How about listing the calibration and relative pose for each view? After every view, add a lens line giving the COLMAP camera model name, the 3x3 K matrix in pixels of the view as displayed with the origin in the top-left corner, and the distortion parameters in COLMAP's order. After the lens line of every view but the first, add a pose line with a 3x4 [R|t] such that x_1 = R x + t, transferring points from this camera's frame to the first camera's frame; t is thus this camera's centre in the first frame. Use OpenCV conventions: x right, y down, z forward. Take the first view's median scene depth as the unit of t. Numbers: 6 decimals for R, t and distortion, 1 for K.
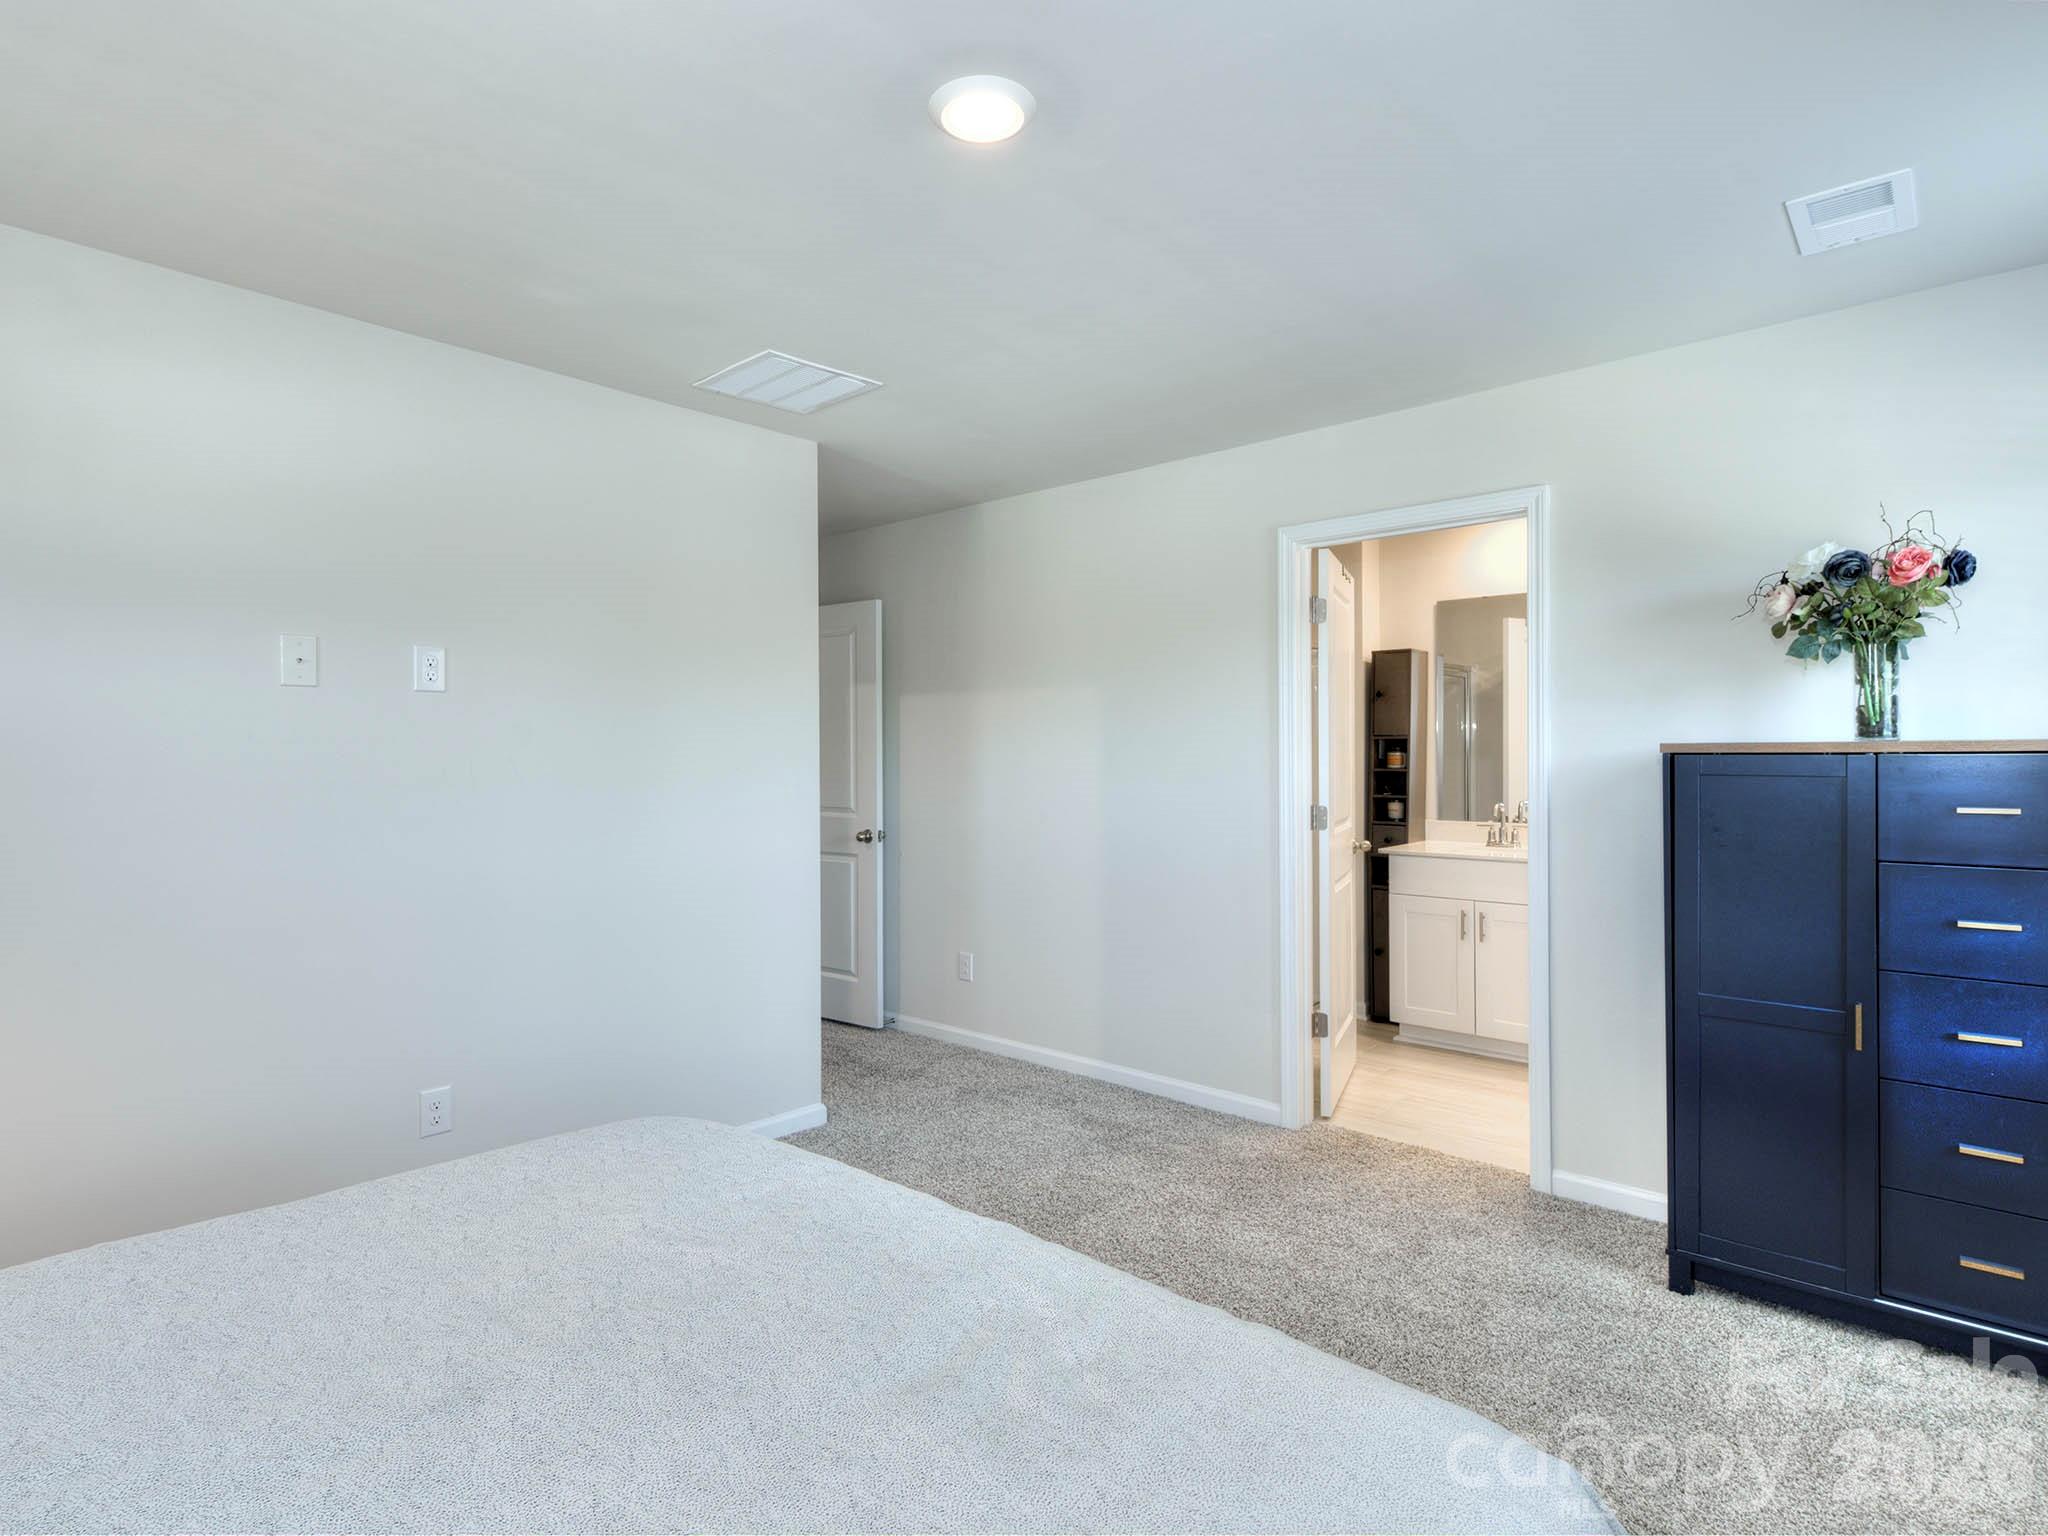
lens RADIAL K [[1097.3, 0, 1029.0], [0, 1097.3, 756.1], [0, 0, 1]] dist [0.004646, 0.000745]
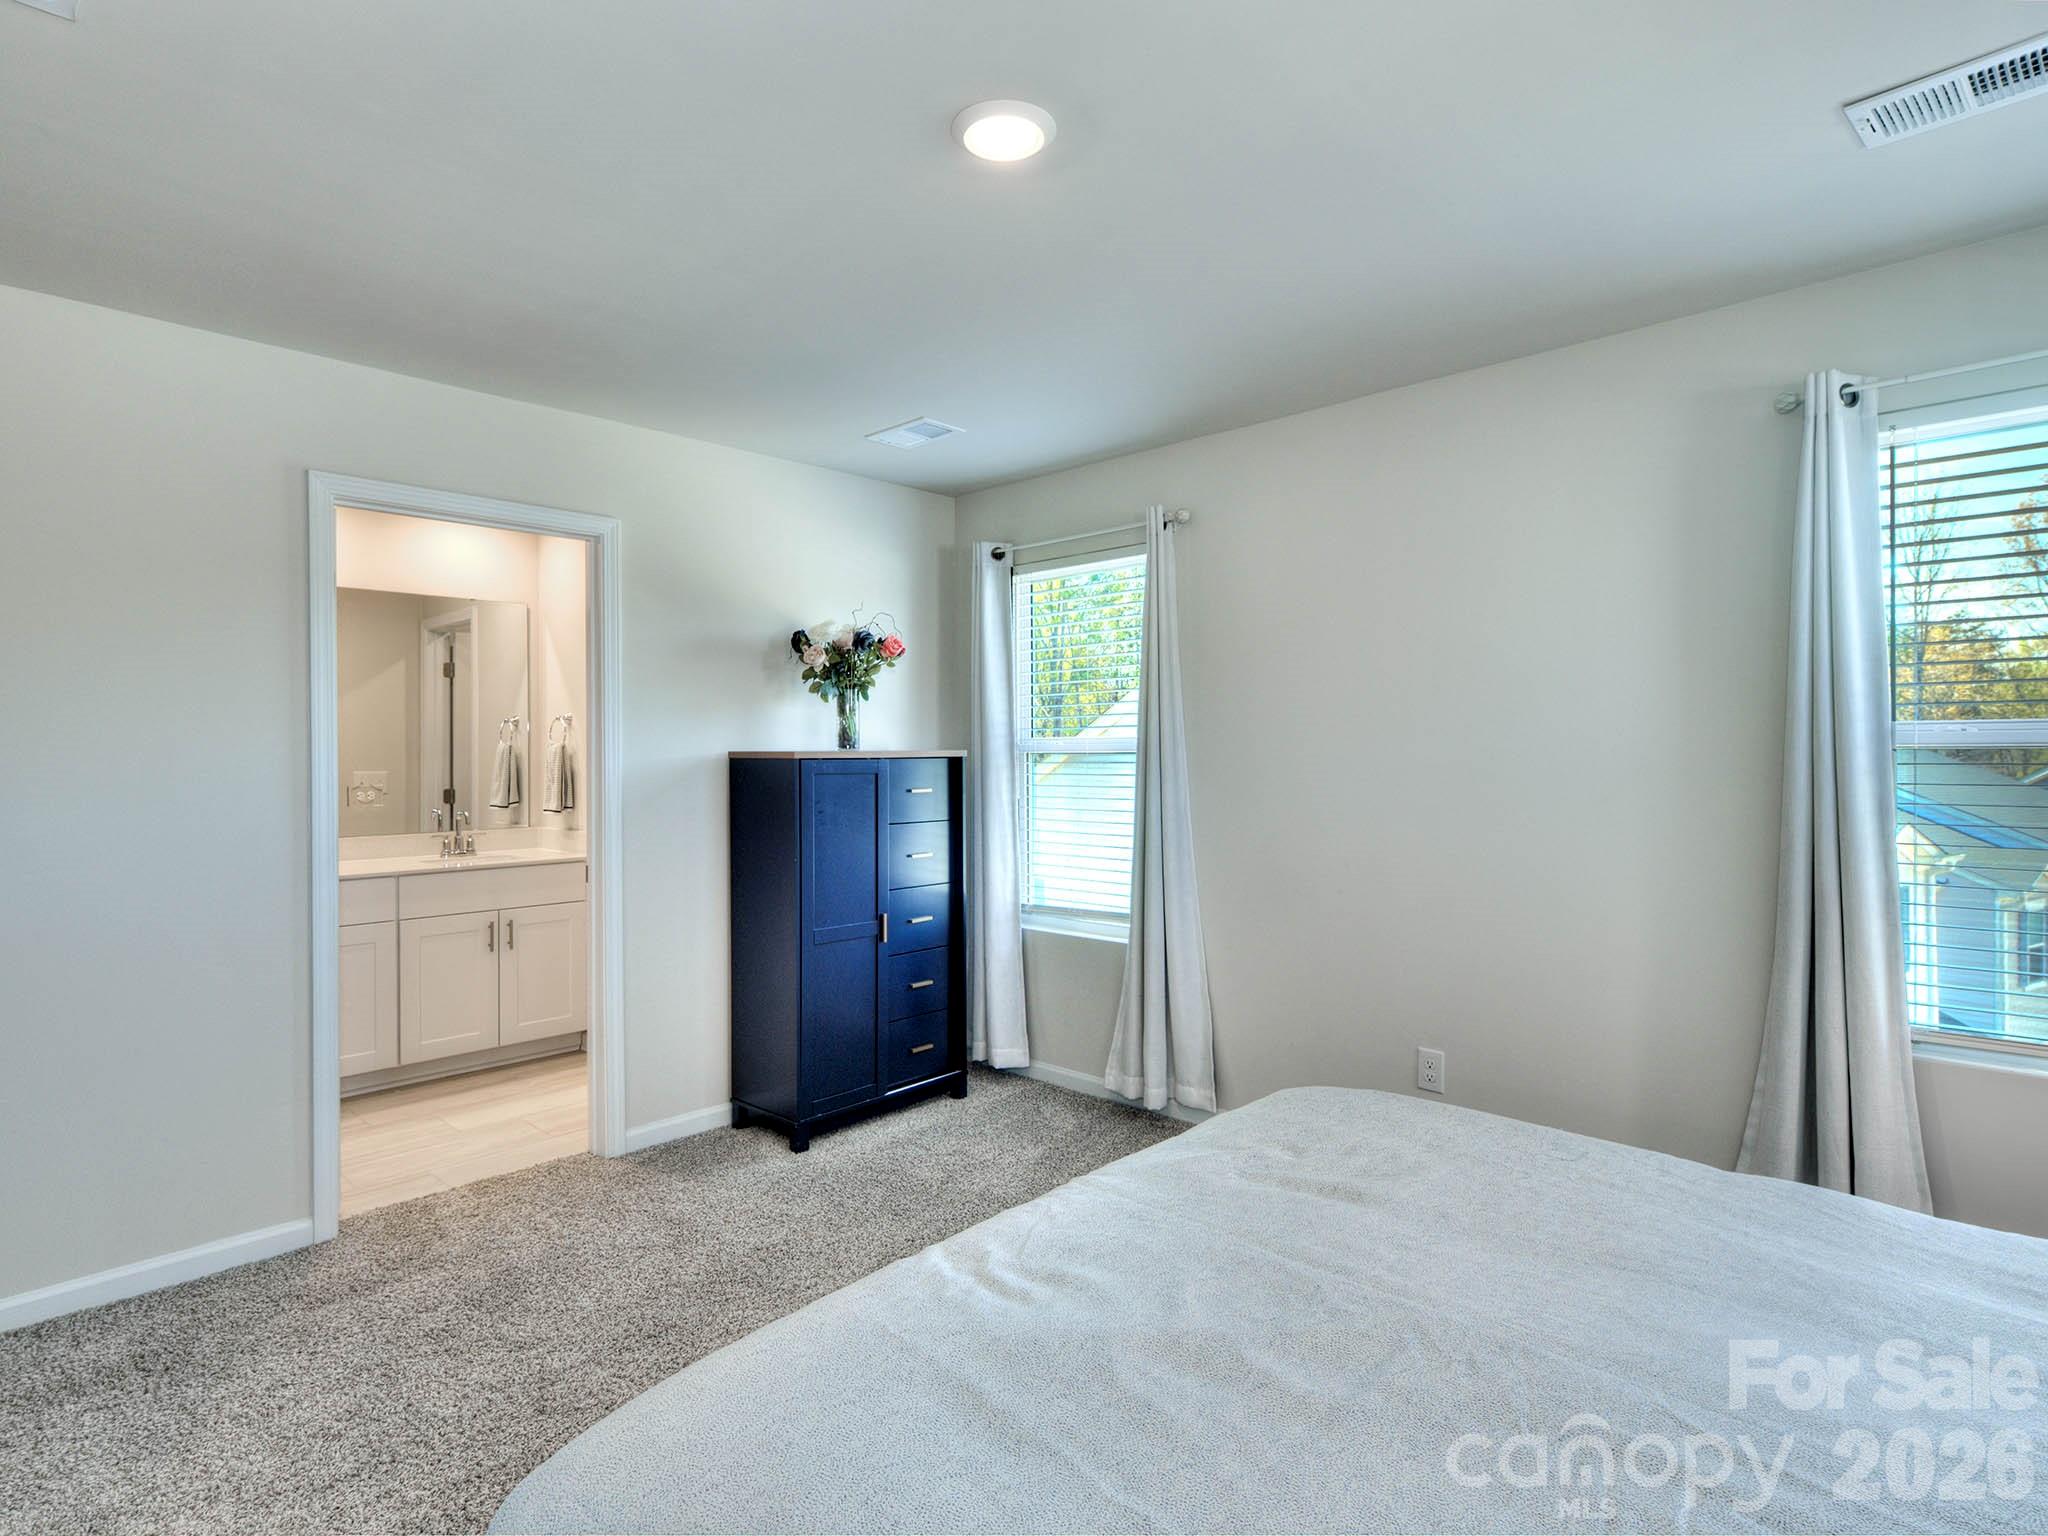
lens RADIAL K [[1097.3, 0, 1024.3], [0, 1097.3, 751.2], [0, 0, 1]] dist [0.004646, 0.000745]
pose [[0.010592, 0.003634, 0.999937, -0.645991], [0.004811, 0.999982, -0.003686, -0.004768], [-0.999932, 0.004849, 0.010575, 0.586319]]
